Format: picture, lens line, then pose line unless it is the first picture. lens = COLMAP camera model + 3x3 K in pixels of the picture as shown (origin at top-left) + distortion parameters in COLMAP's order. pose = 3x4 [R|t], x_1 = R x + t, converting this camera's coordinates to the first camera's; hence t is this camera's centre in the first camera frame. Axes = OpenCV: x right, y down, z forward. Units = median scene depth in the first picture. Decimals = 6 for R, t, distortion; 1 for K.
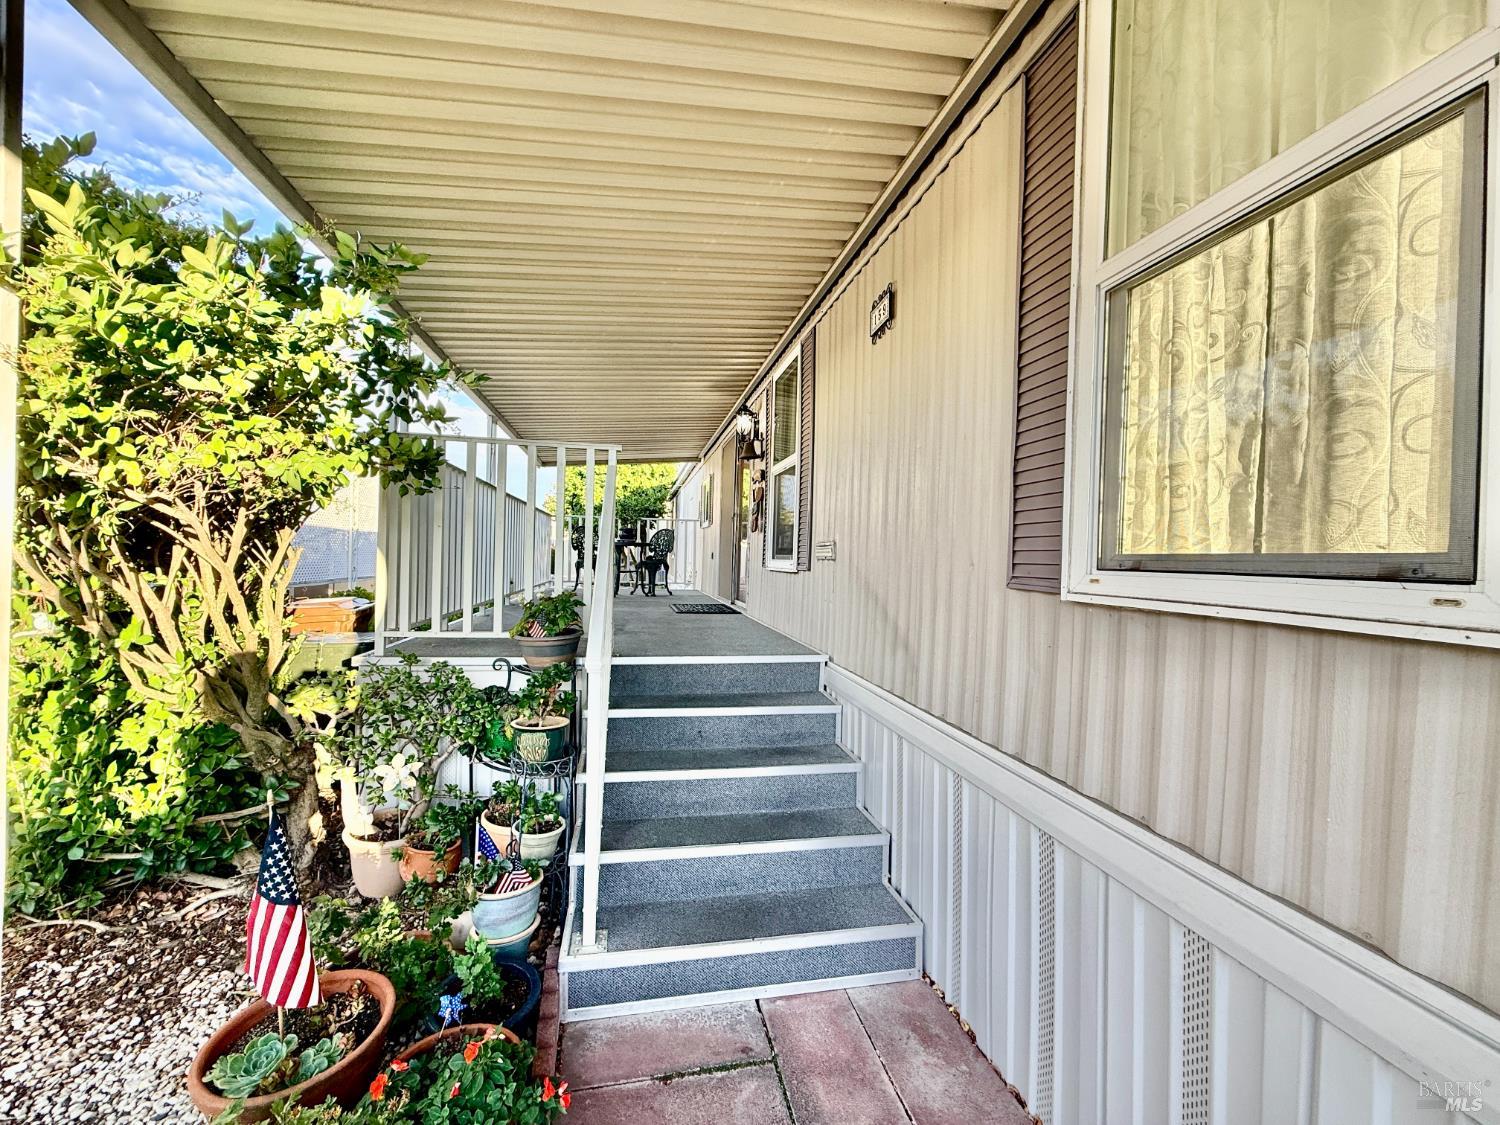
lens RADIAL K [[594.9, 0, 750.0], [0, 594.9, 562.5], [0, 0, 1]] dist [-0.000332, -0.000124]
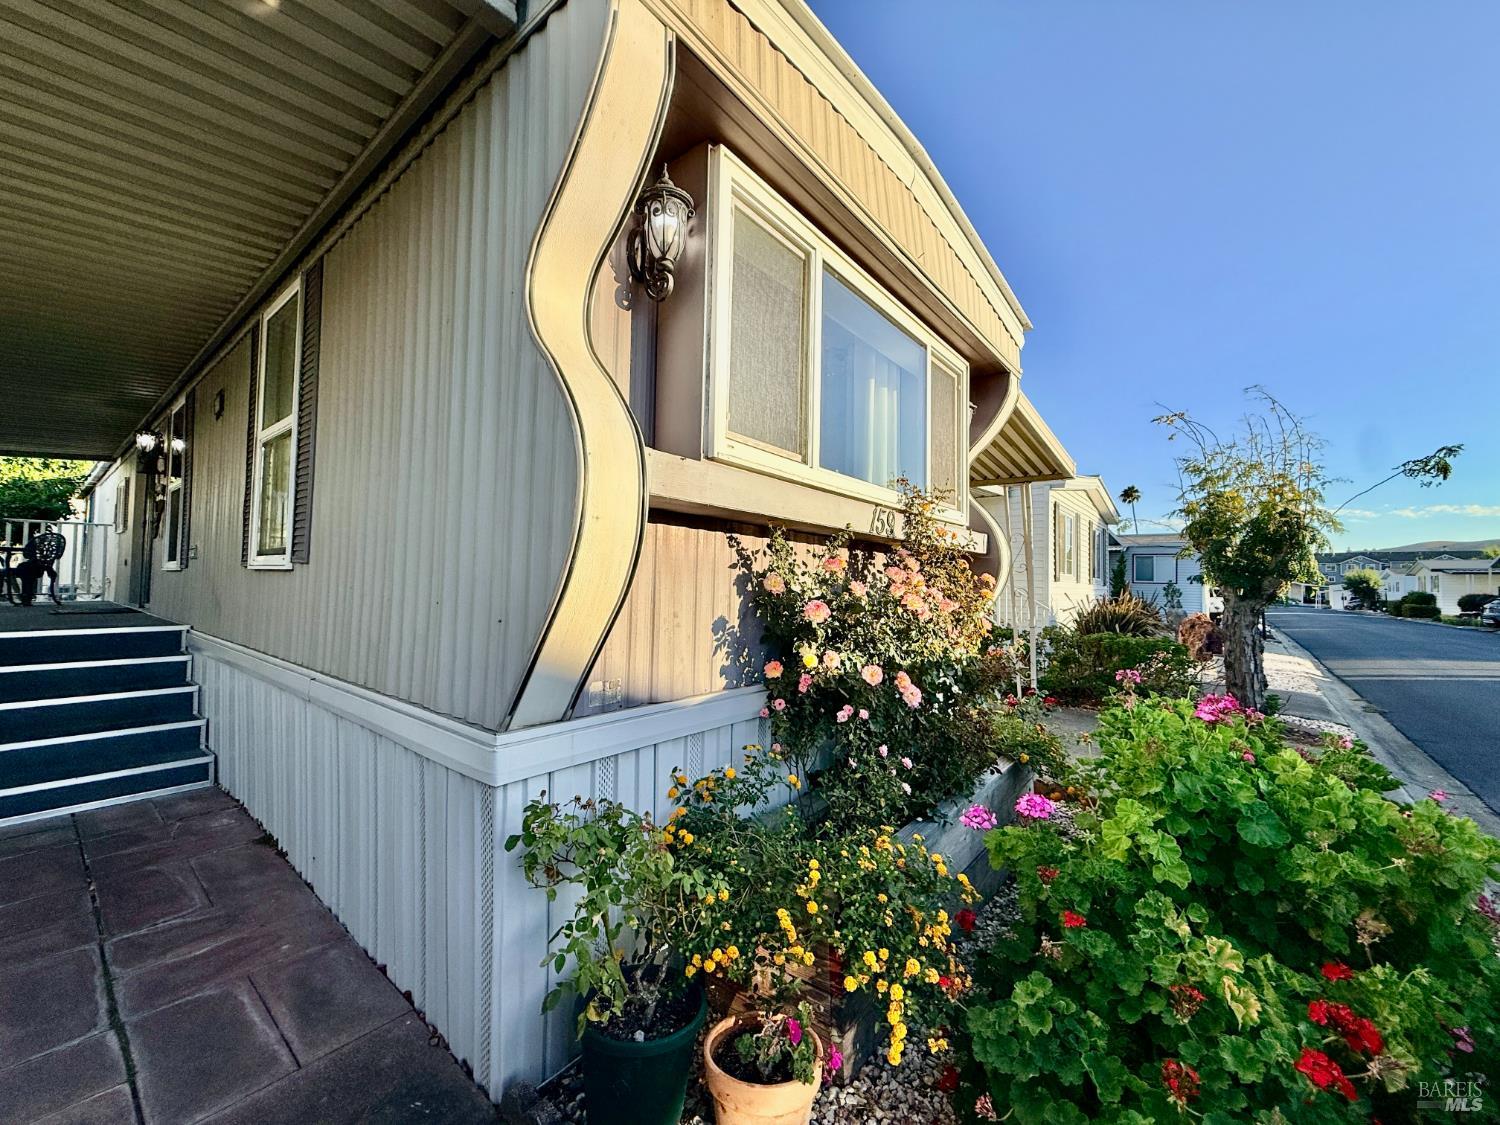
lens RADIAL K [[594.9, 0, 750.0], [0, 594.9, 562.5], [0, 0, 1]] dist [-0.000332, -0.000124]
pose [[0.771172, 0.008306, 0.636573, 0.140756], [0.008891, 0.999677, -0.023814, 0.027756], [-0.636565, 0.024025, 0.770849, -0.523920]]
